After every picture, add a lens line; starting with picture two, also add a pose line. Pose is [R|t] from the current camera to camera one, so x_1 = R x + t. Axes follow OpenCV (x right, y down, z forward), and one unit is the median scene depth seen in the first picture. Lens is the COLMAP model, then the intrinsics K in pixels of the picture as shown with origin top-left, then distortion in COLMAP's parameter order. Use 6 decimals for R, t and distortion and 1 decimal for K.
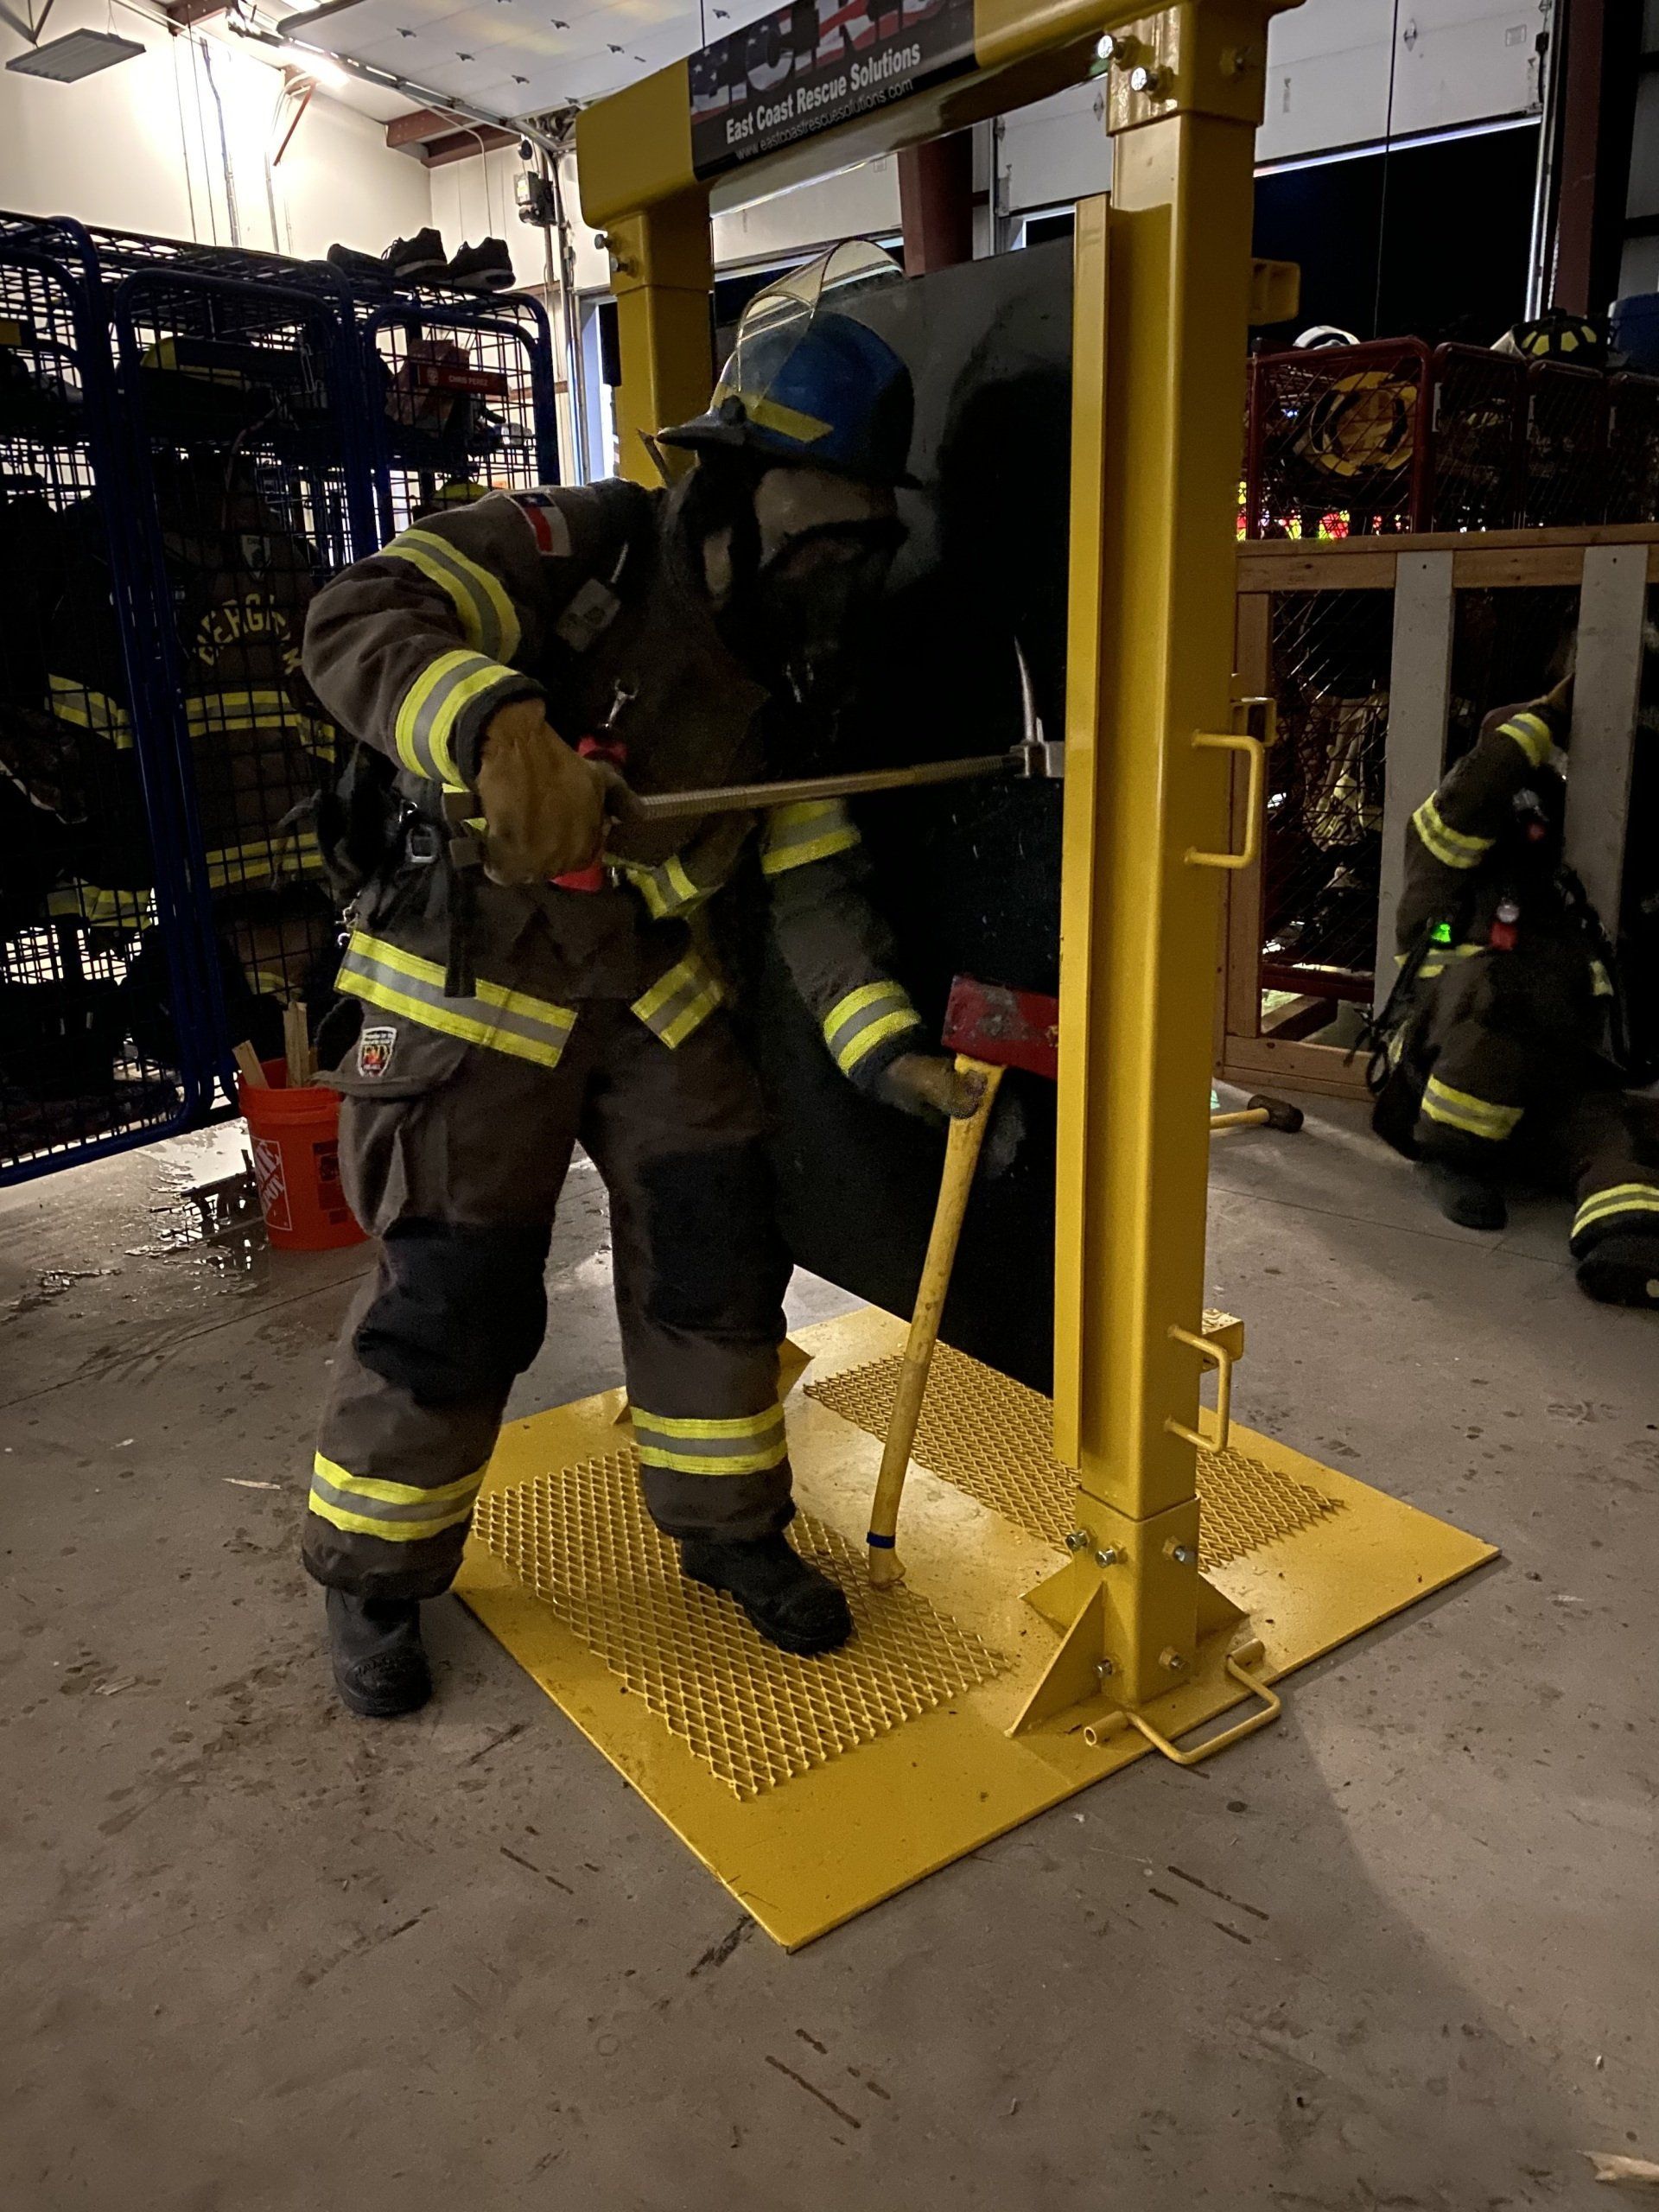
lens RADIAL K [[1649.2, 0, 826.3], [0, 1649.2, 1099.8], [0, 0, 1]] dist [0.010858, -0.013362]
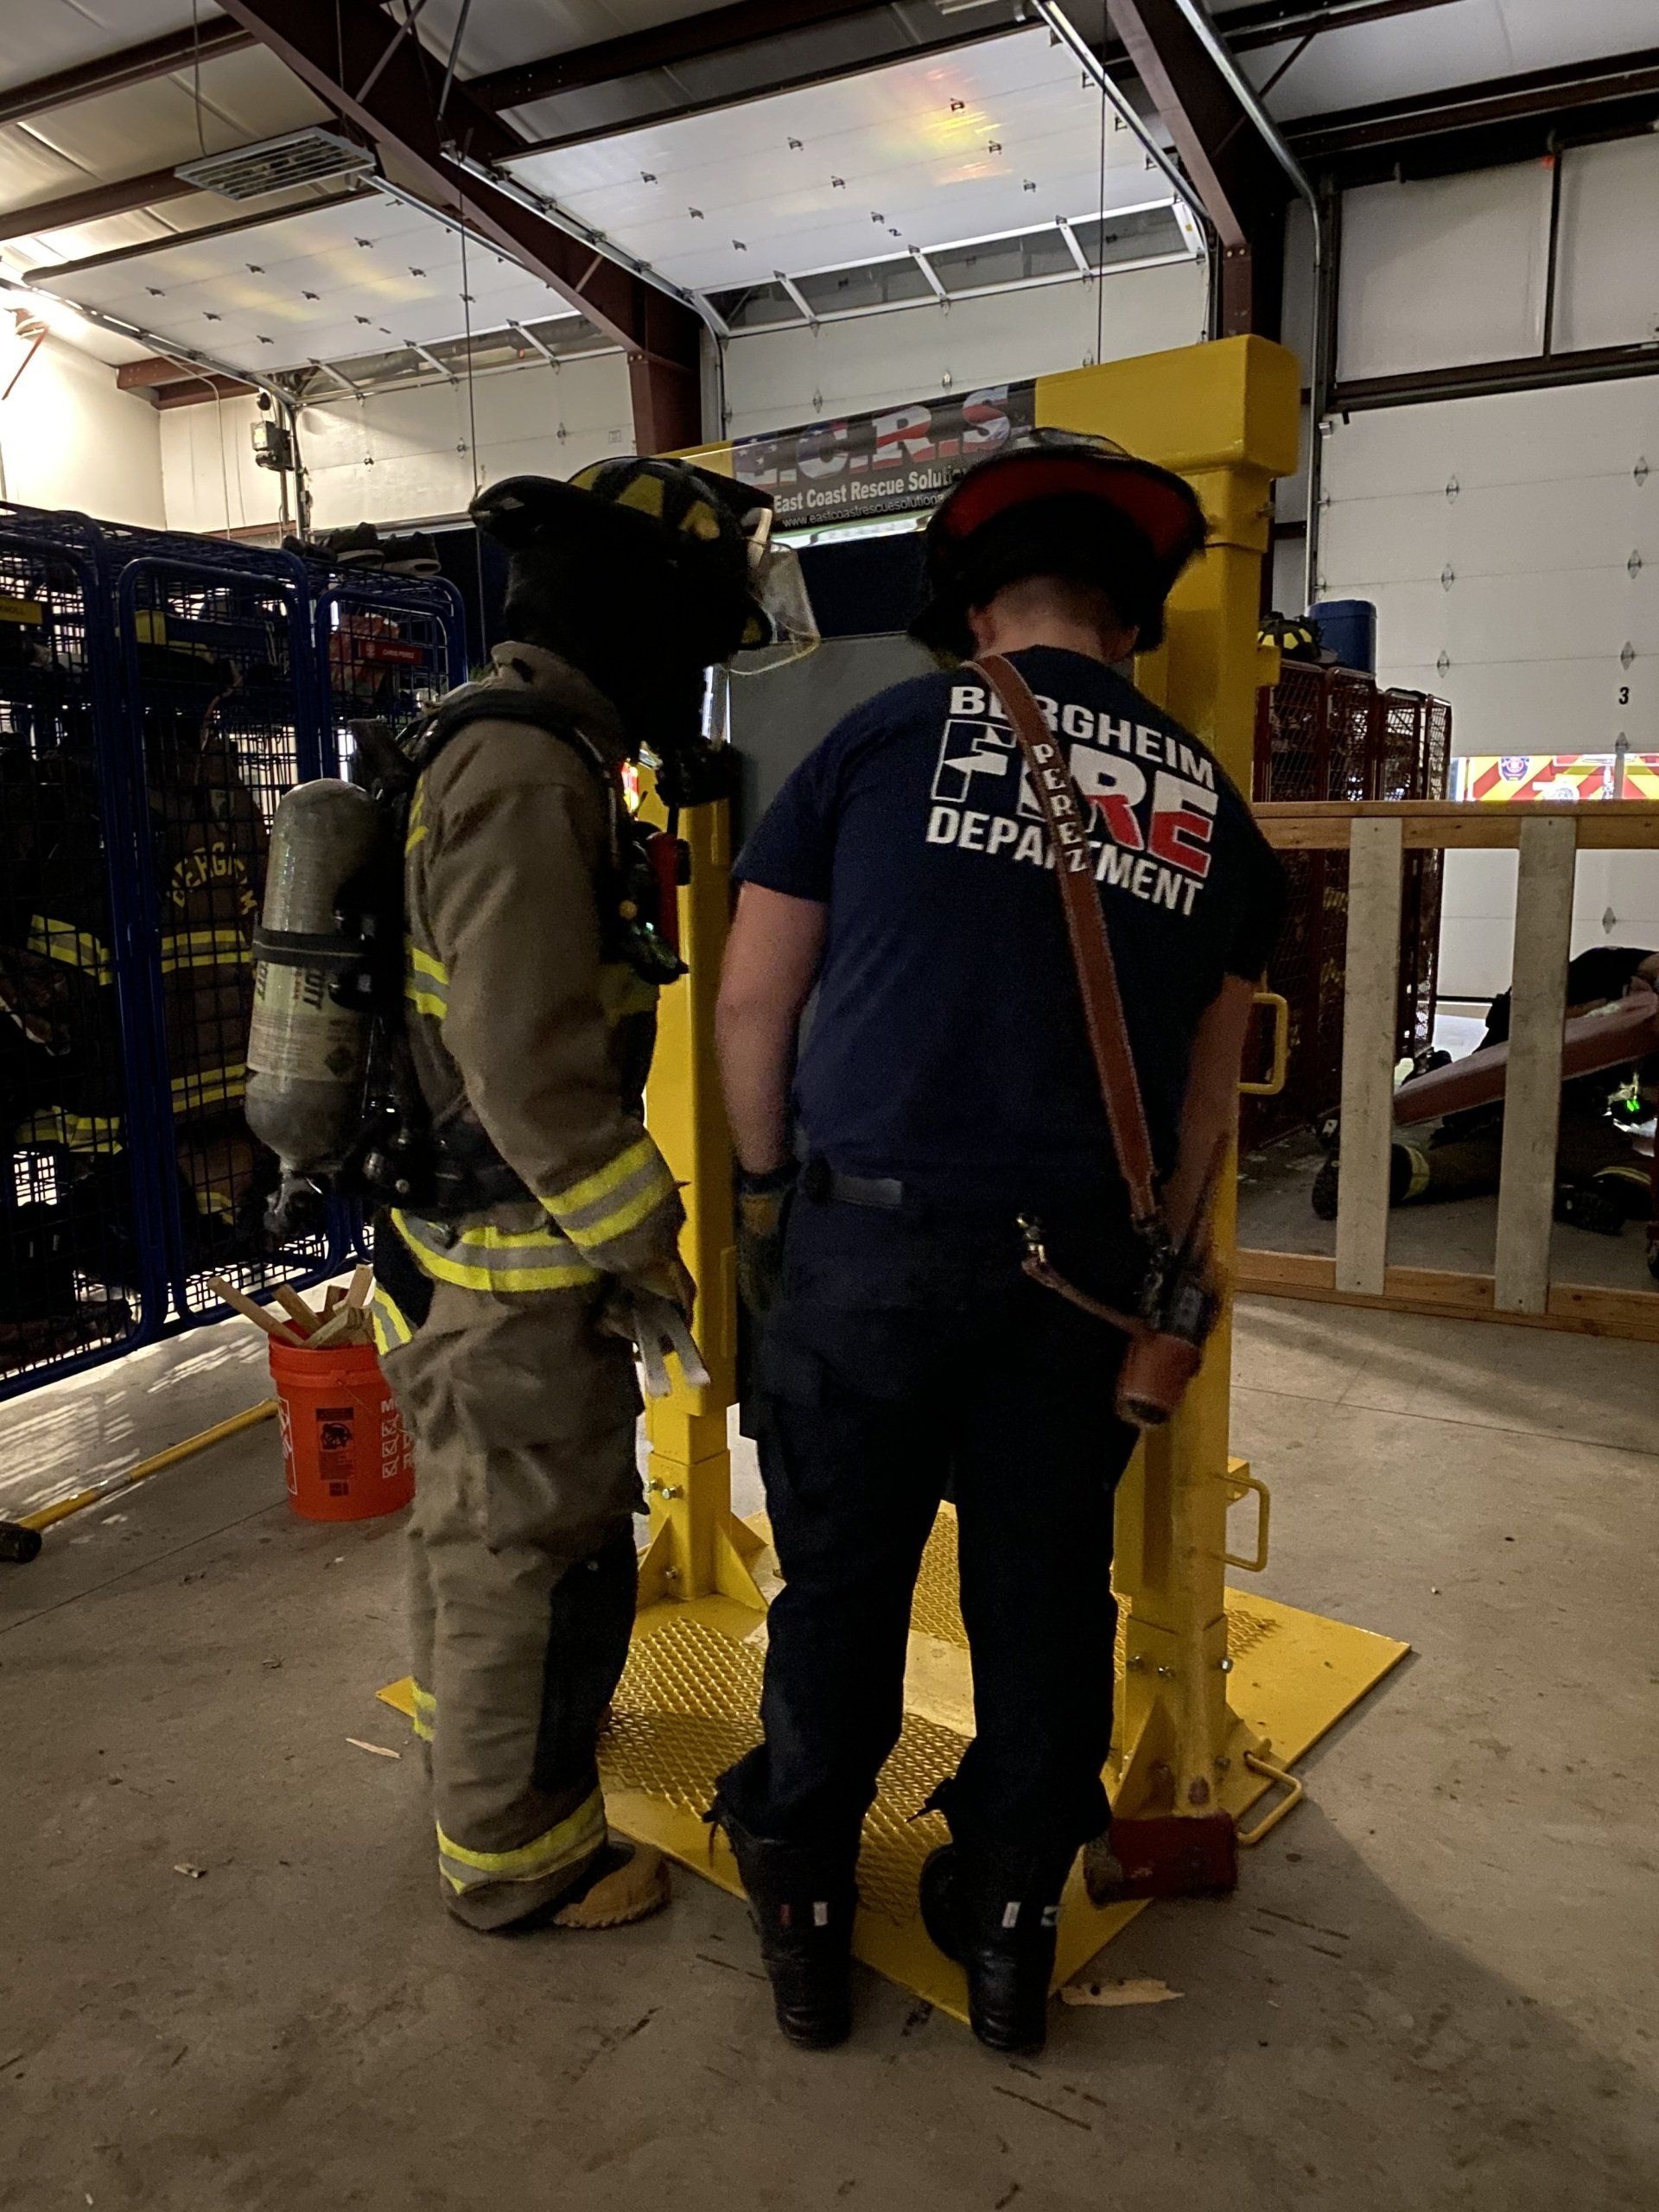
lens RADIAL K [[1640.6, 0, 816.2], [0, 1640.6, 1112.4], [0, 0, 1]] dist [0.001670, -0.001769]
pose [[0.984259, -0.015135, 0.176082, -0.164841], [0.035829, 0.992725, -0.114945, 0.006286], [-0.173062, 0.119445, 0.977641, -0.099359]]
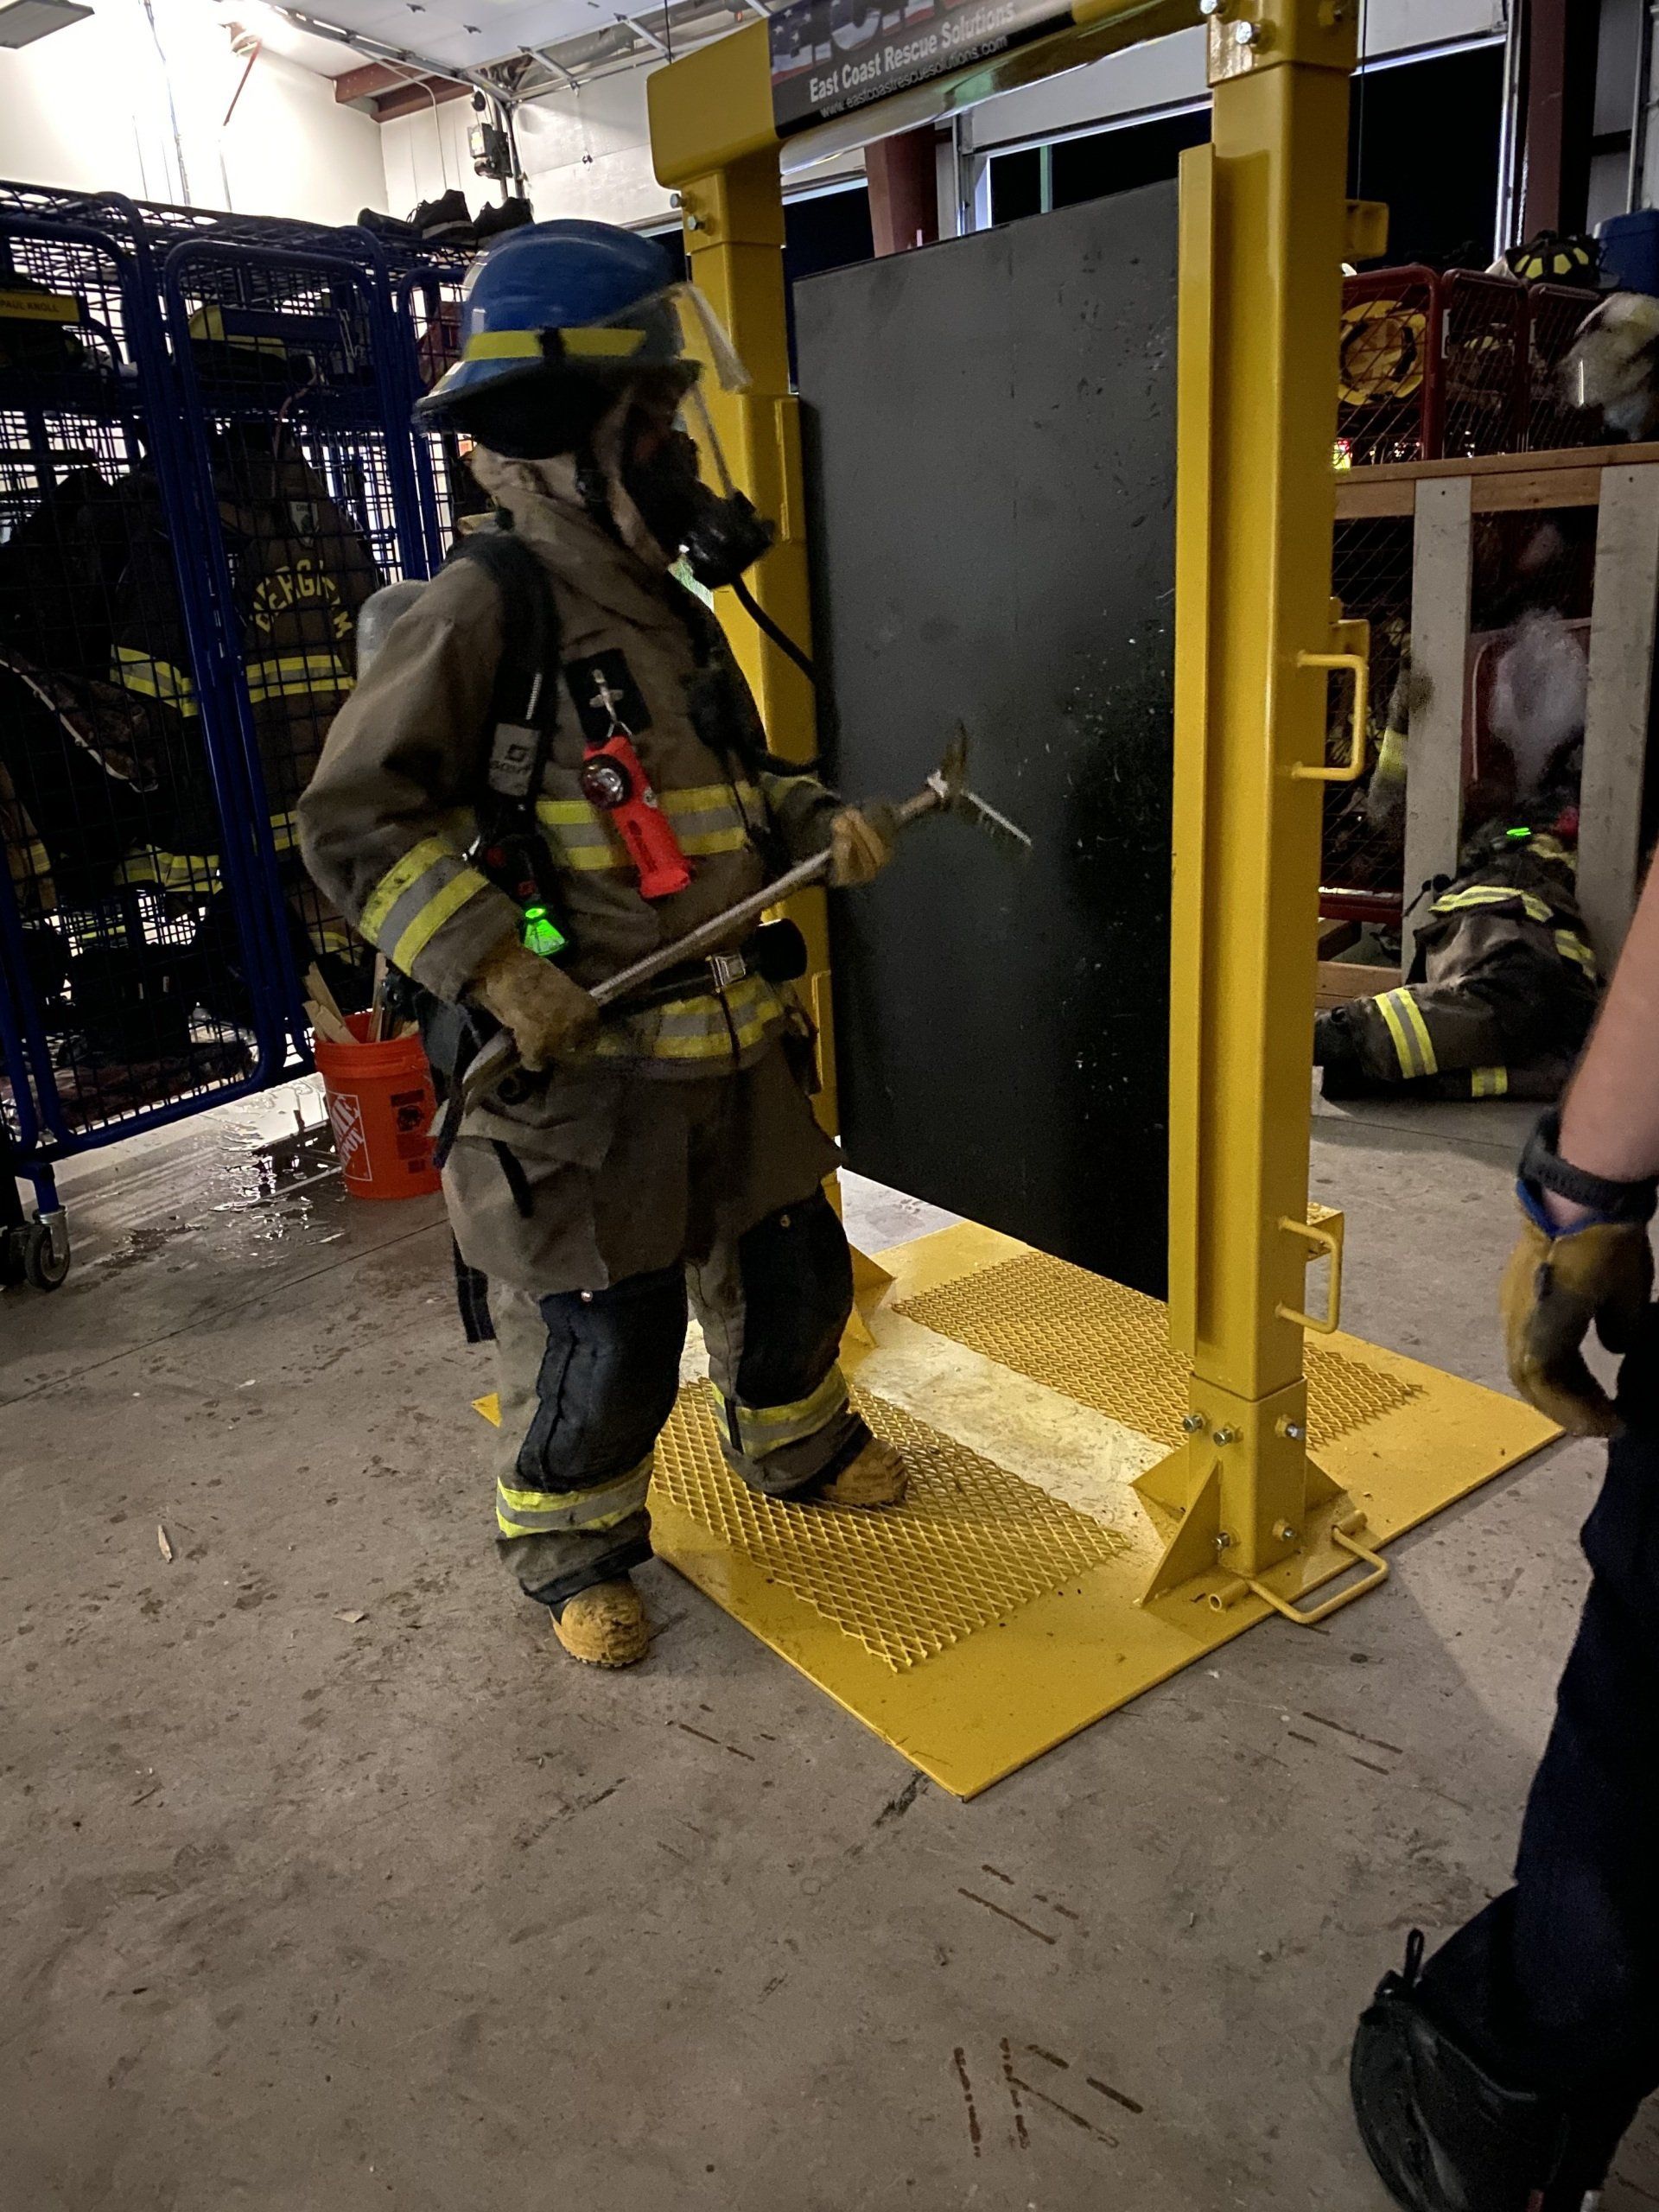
lens RADIAL K [[1649.2, 0, 826.3], [0, 1649.2, 1099.8], [0, 0, 1]] dist [0.010858, -0.013362]
pose [[0.999155, -0.039555, 0.011191, -0.052801], [0.039233, 0.998847, 0.027656, 0.011786], [-0.012272, -0.027194, 0.999555, -0.033786]]
